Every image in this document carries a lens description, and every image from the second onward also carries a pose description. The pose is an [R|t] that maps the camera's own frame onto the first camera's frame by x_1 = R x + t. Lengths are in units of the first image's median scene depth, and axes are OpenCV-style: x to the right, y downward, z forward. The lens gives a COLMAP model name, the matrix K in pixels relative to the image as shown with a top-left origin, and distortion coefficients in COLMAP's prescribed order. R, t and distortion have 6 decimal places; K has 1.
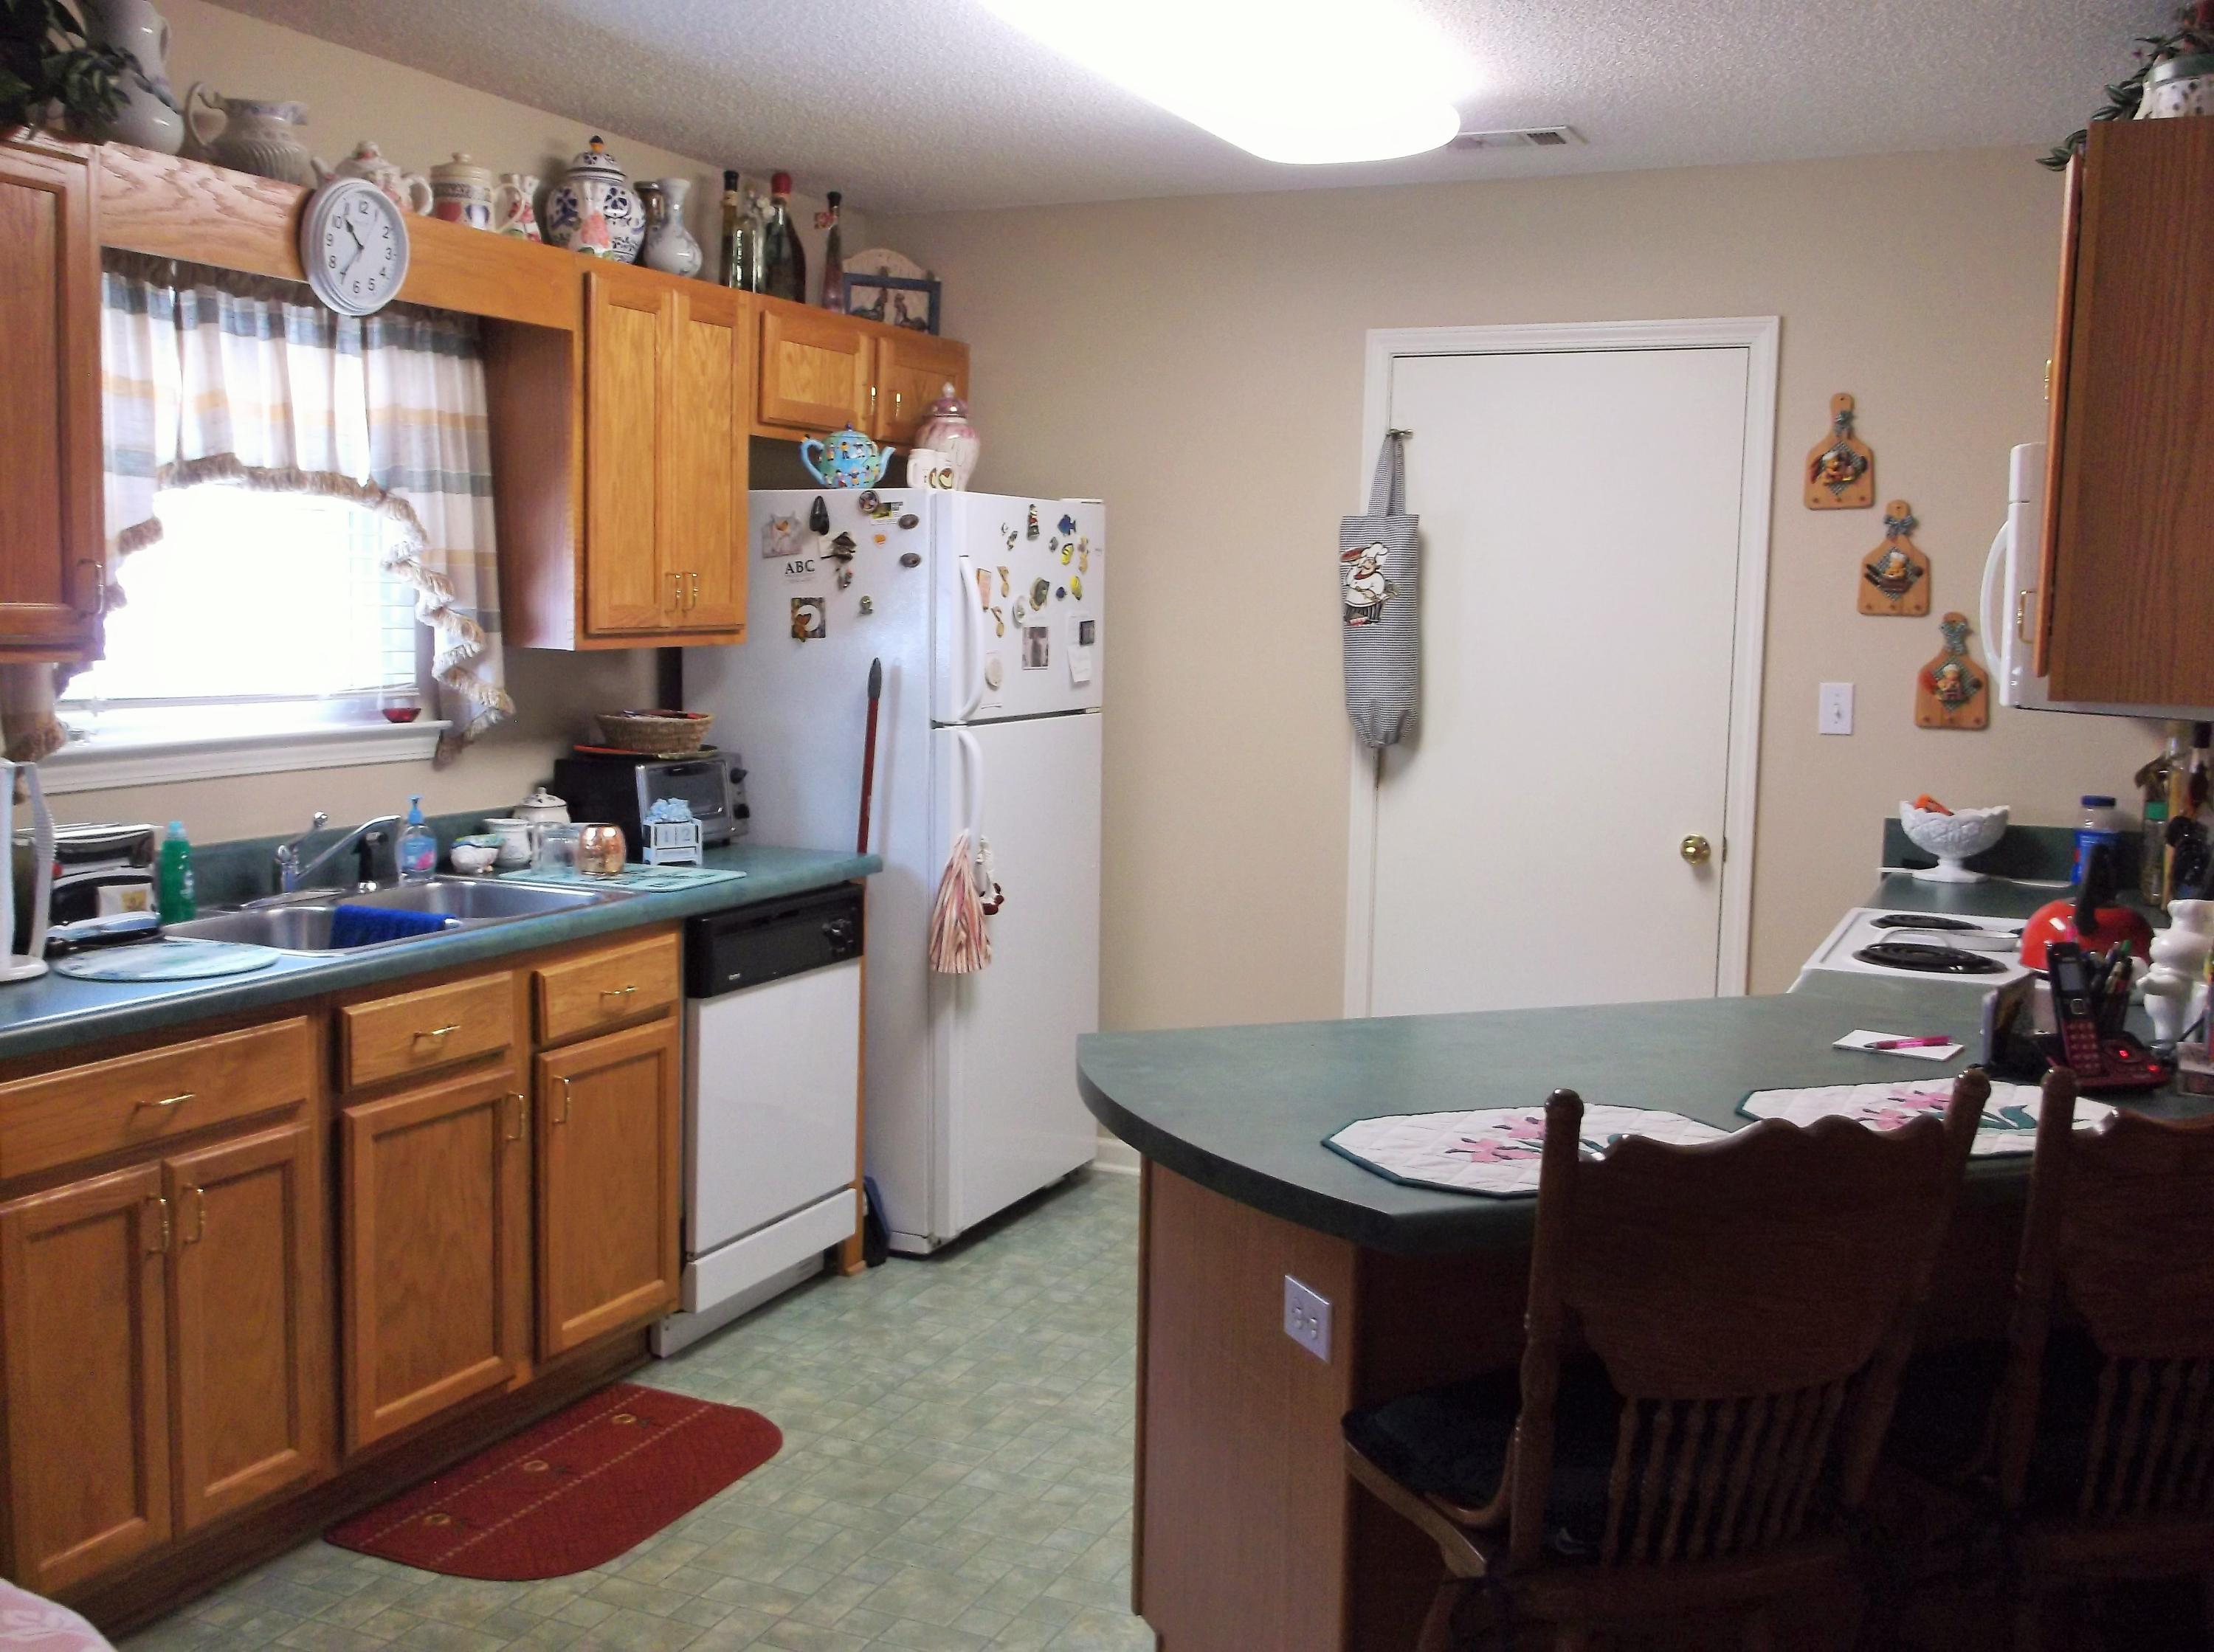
lens RADIAL K [[2182.3, 0, 1092.5], [0, 2182.3, 821.9], [0, 0, 1]] dist [0.011737, 0.000000]
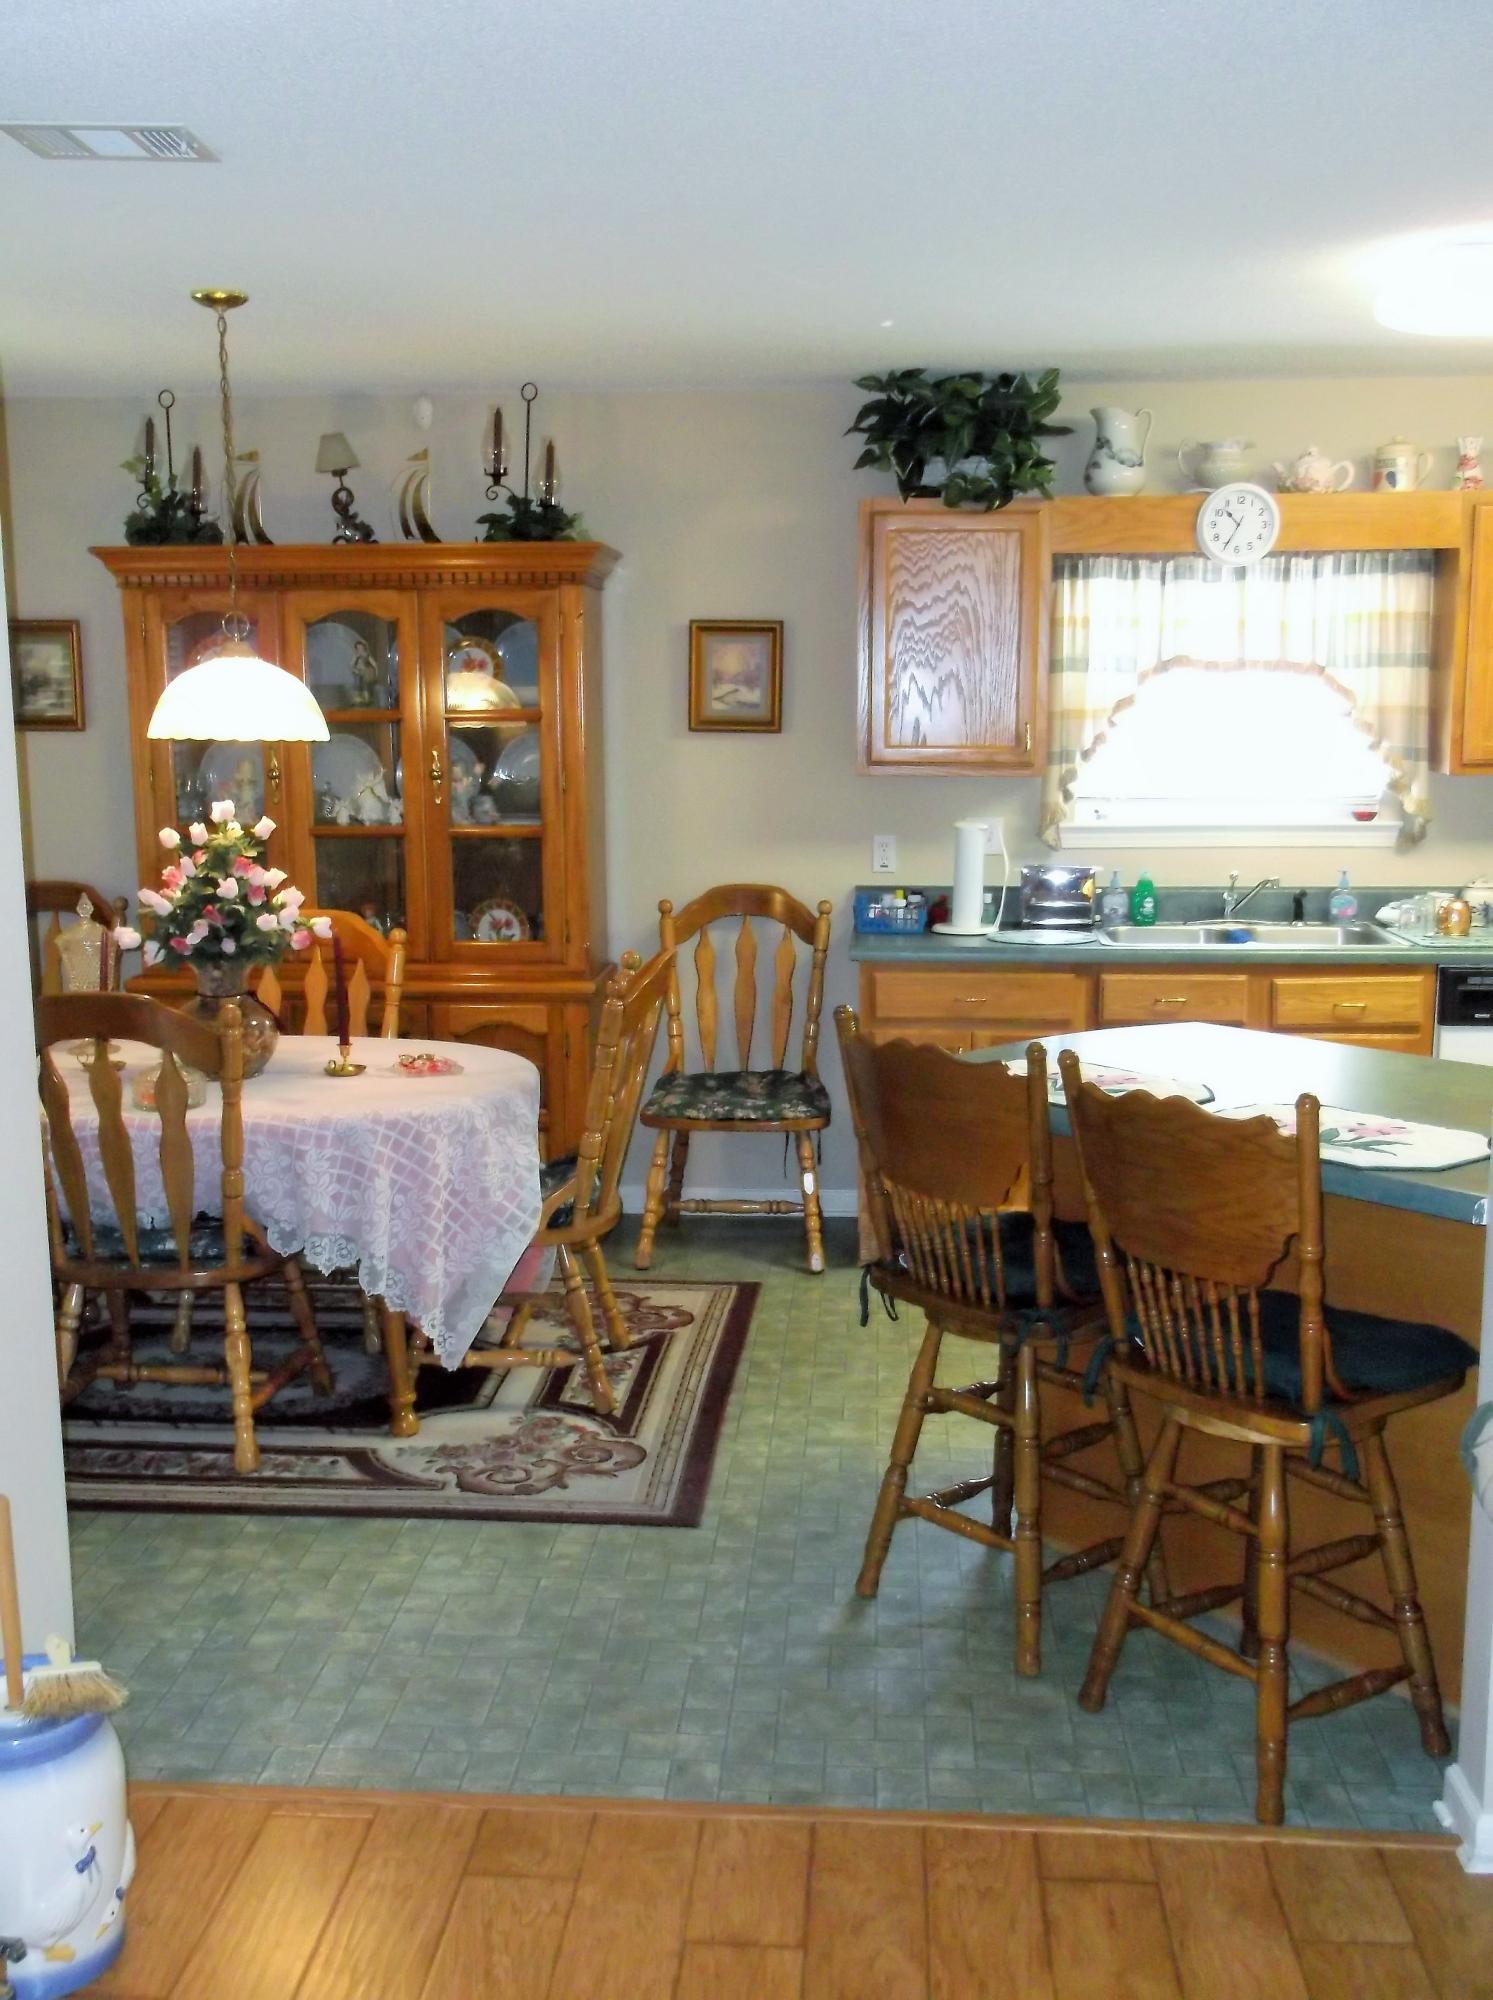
lens RADIAL K [[1971.6, 0, 747.3], [0, 1971.6, 1014.2], [0, 0, 1]] dist [0.011737, 0.000000]
pose [[0.355993, 0.130946, -0.925269, 0.799122], [-0.084164, 0.990602, 0.107811, -0.024156], [0.930691, 0.039494, 0.363668, 0.114991]]
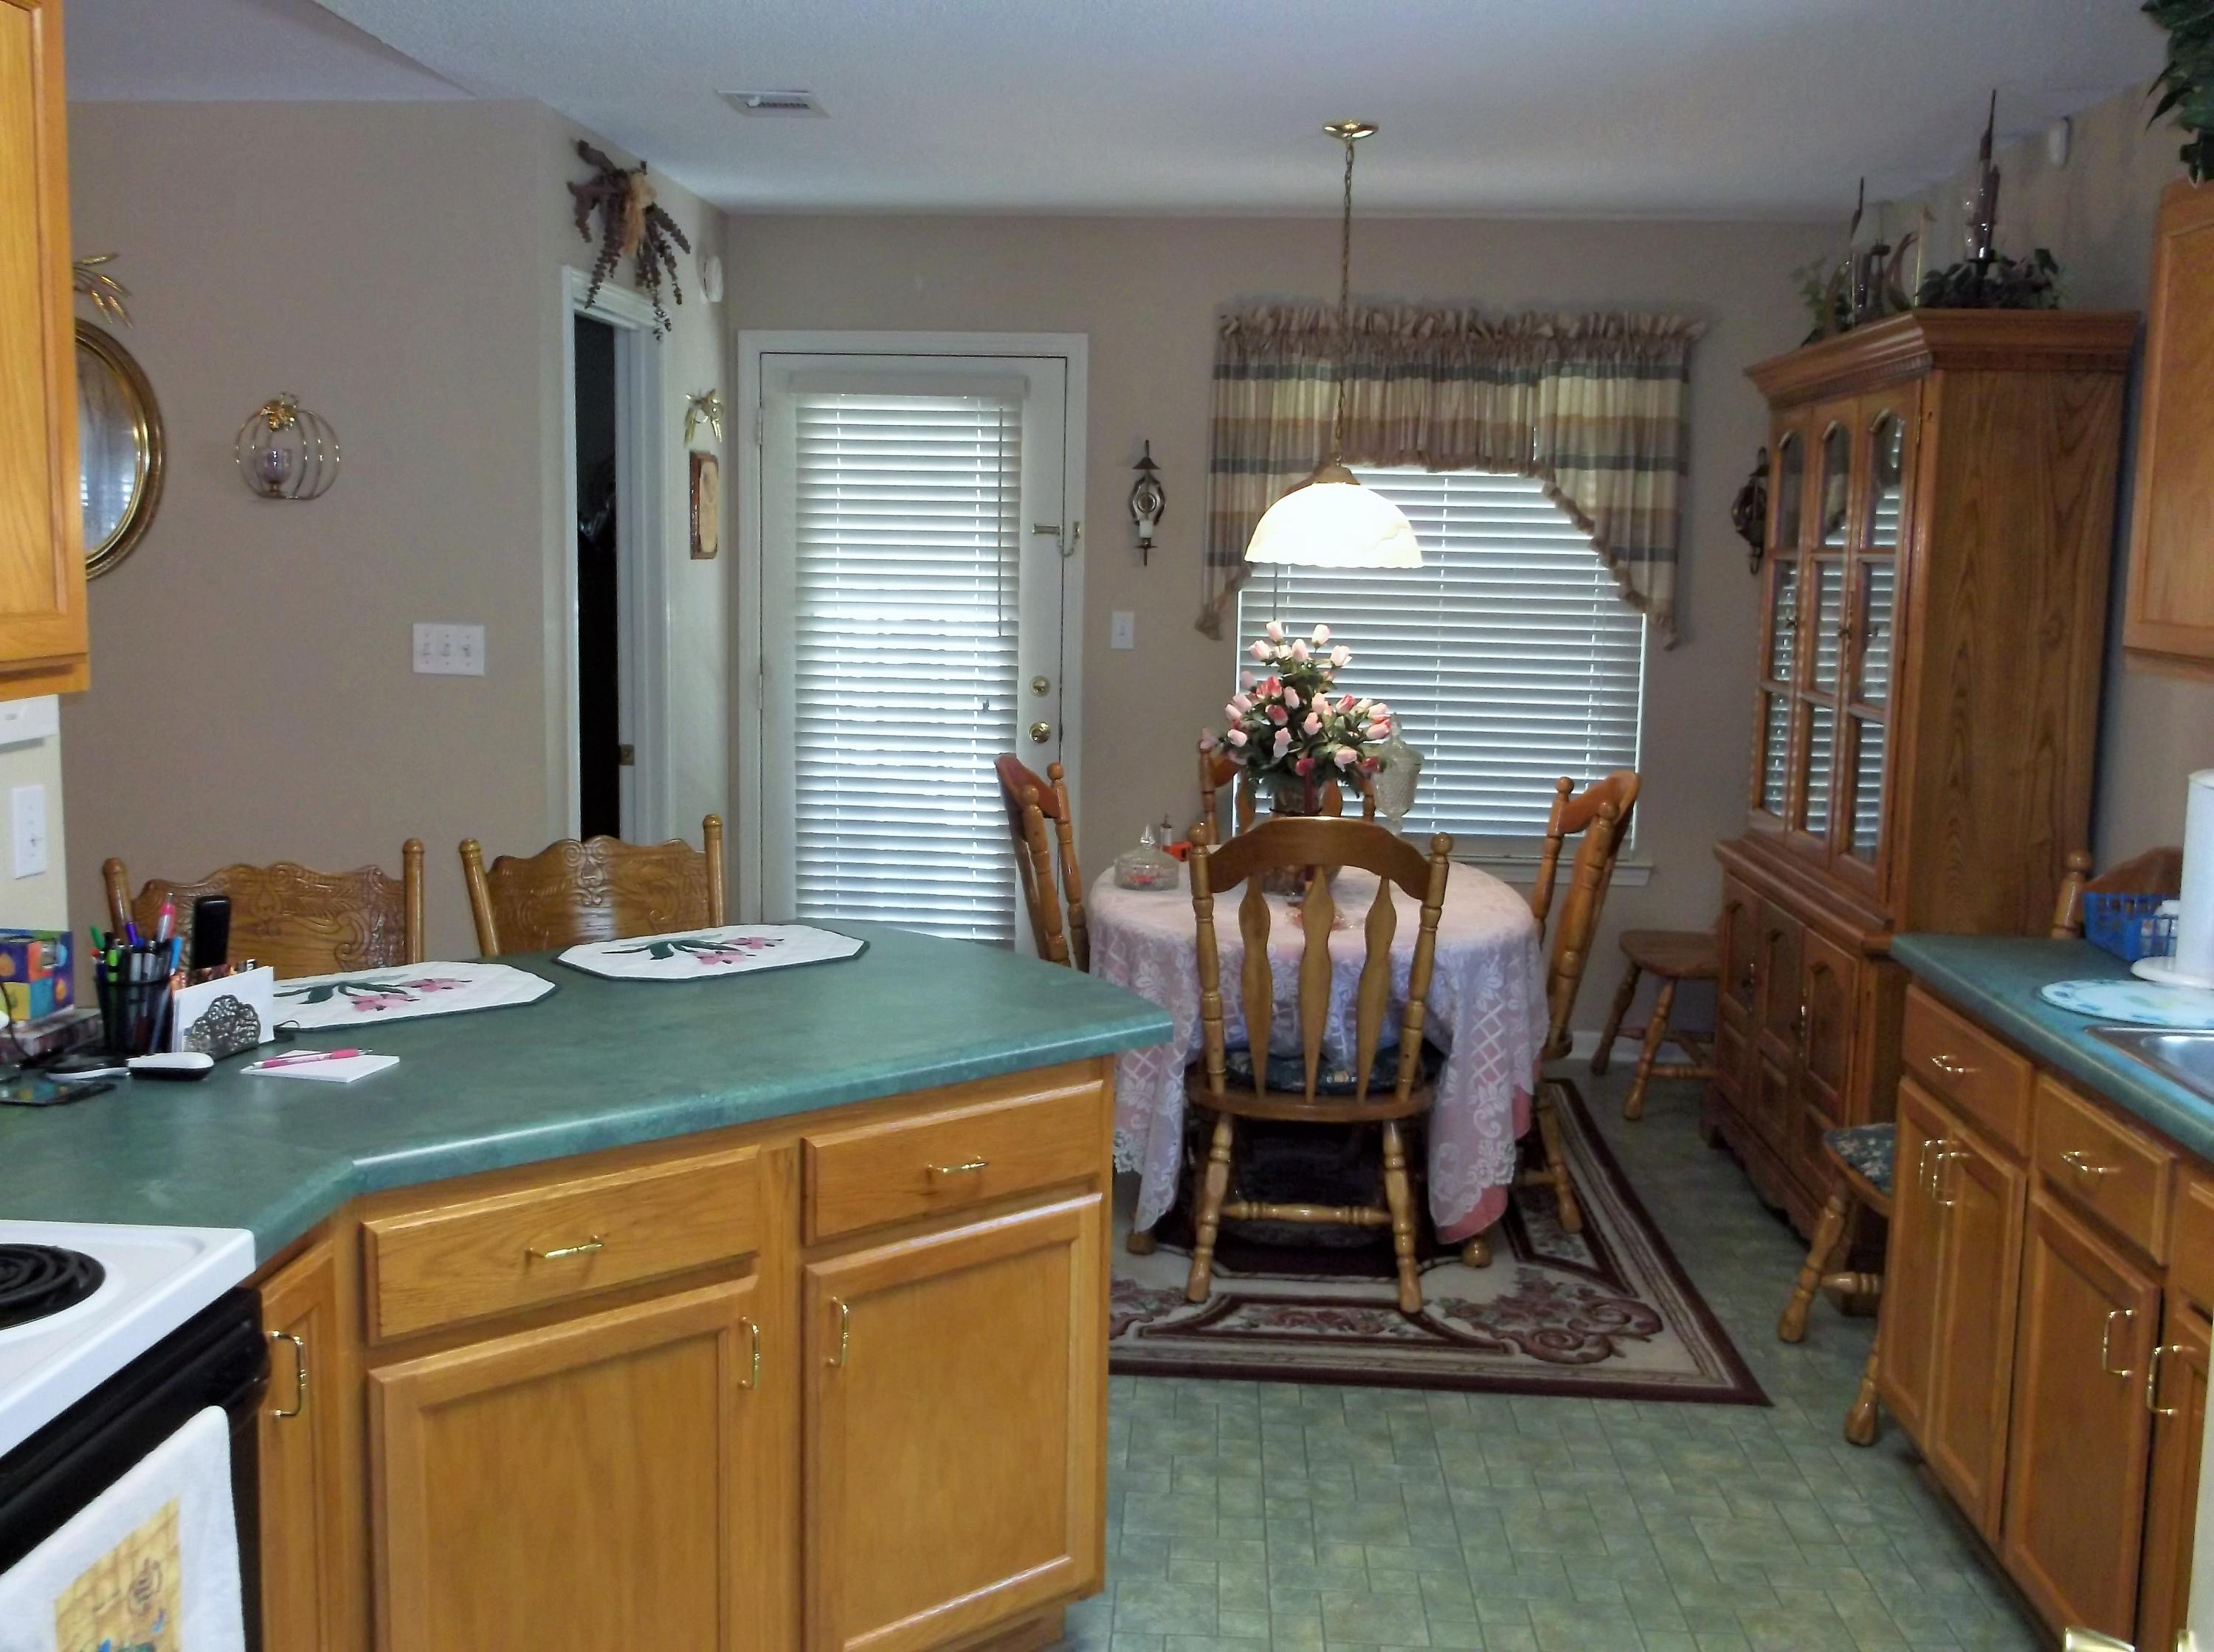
lens RADIAL K [[2182.3, 0, 1105.4], [0, 2182.3, 828.0], [0, 0, 1]] dist [0.011737, 0.000000]
pose [[-0.929830, 0.016266, -0.367631, 0.268095], [-0.070359, 0.972734, 0.220992, -0.144594], [0.361202, 0.231351, -0.903333, 1.262537]]
